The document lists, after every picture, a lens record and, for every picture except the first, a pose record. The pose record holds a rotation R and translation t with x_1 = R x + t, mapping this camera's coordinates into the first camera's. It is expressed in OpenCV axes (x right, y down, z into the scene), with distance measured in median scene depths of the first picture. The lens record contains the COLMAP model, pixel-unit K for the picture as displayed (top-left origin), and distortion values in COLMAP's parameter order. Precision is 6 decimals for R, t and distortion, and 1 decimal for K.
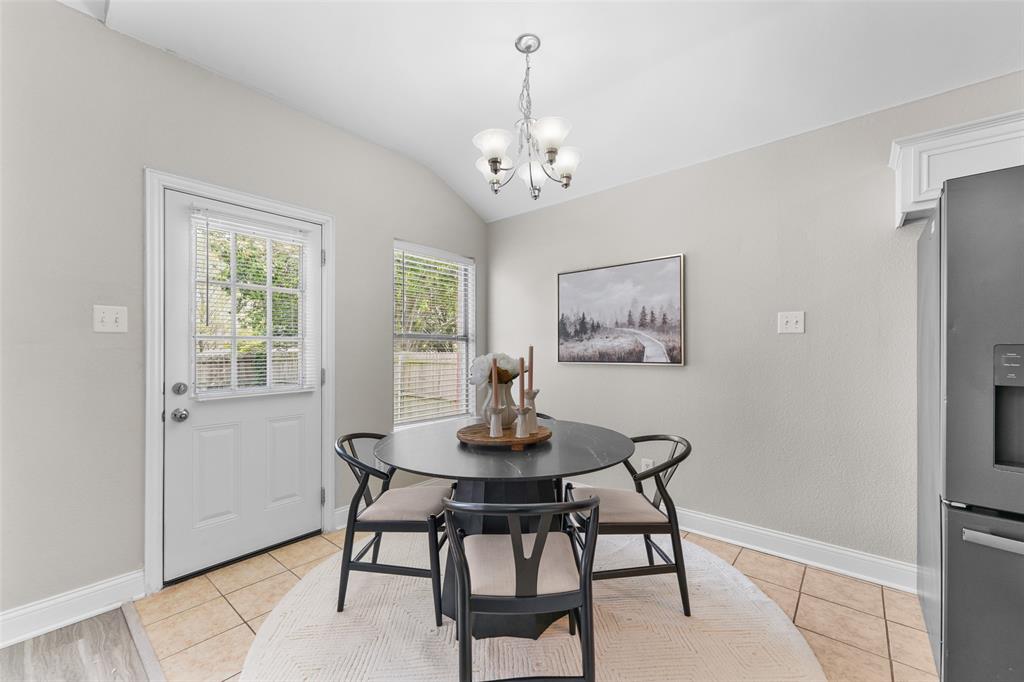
lens RADIAL K [[406.1, 0, 507.9], [0, 406.1, 348.3], [0, 0, 1]] dist [0.002007, -0.001056]
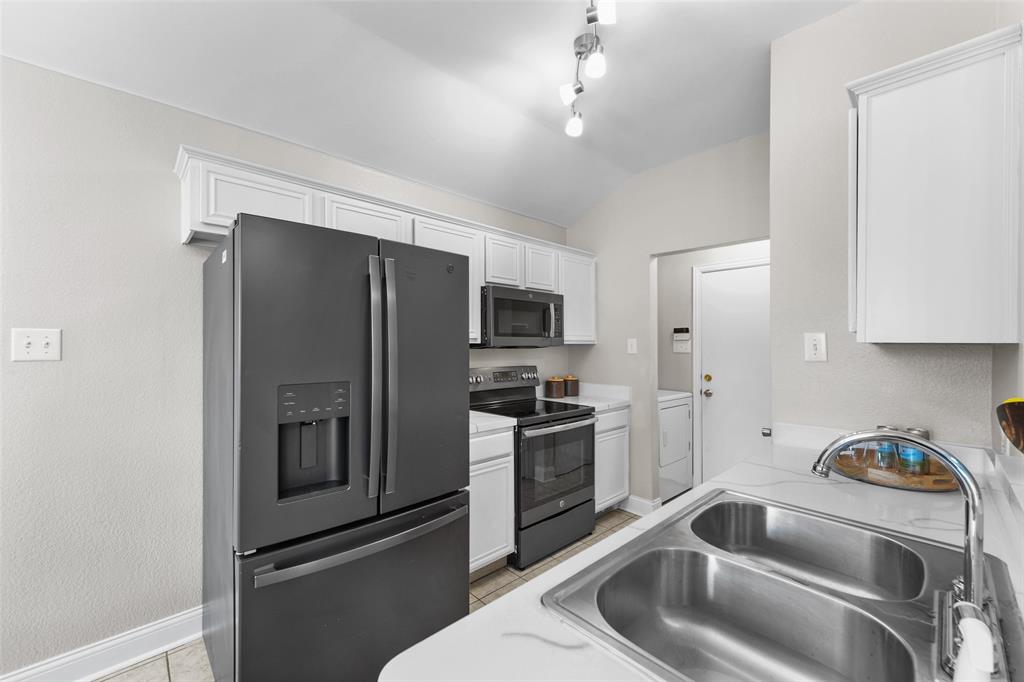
lens RADIAL K [[406.1, 0, 504.6], [0, 406.1, 343.2], [0, 0, 1]] dist [0.002007, -0.001056]
pose [[0.112935, 0.003932, 0.993595, 0.097929], [0.004575, 0.999980, -0.004477, -0.047511], [-0.993592, 0.005051, 0.112915, 0.130946]]
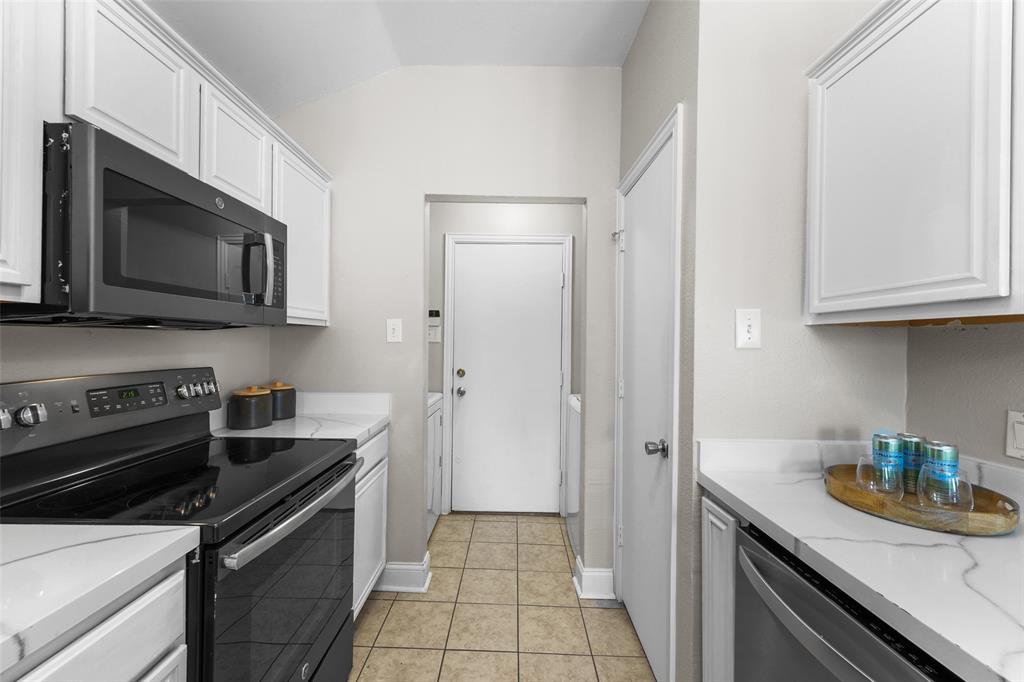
lens RADIAL K [[406.1, 0, 511.7], [0, 406.1, 337.5], [0, 0, 1]] dist [0.002007, -0.001056]
pose [[-0.654292, 0.001999, 0.756239, 0.570246], [-0.003304, 0.999979, -0.005501, -0.026772], [-0.756235, -0.006098, -0.654272, 0.224822]]
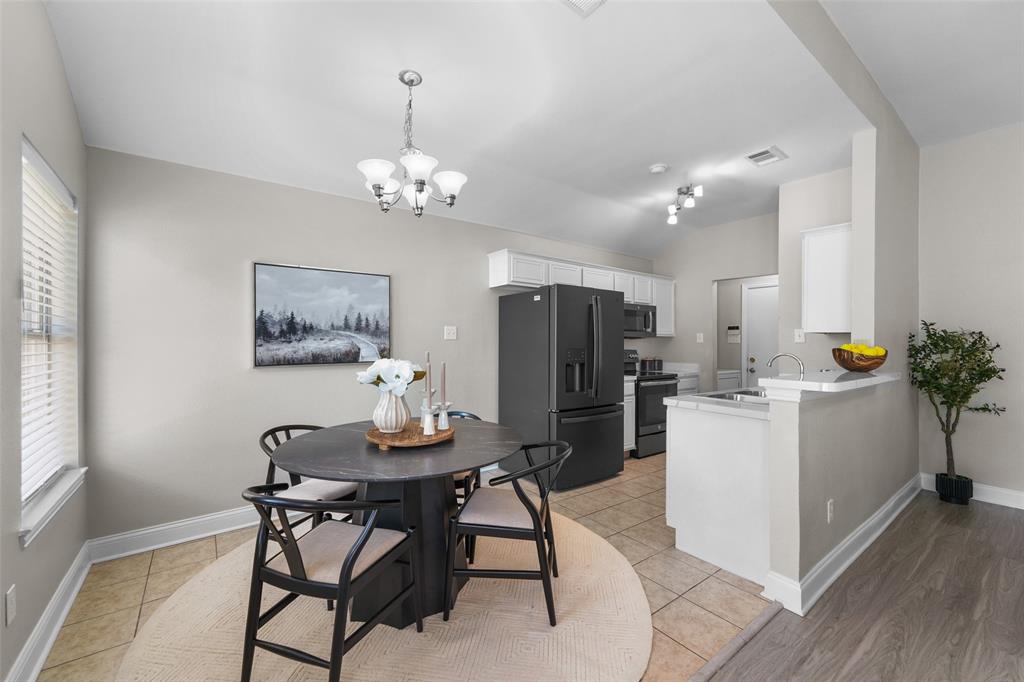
lens RADIAL K [[406.1, 0, 502.3], [0, 406.1, 341.9], [0, 0, 1]] dist [0.002007, -0.001056]
pose [[0.225083, 0.004116, 0.974331, -0.667786], [-0.000352, 0.999991, -0.004143, -0.017216], [-0.974340, 0.000590, 0.225082, 0.348821]]
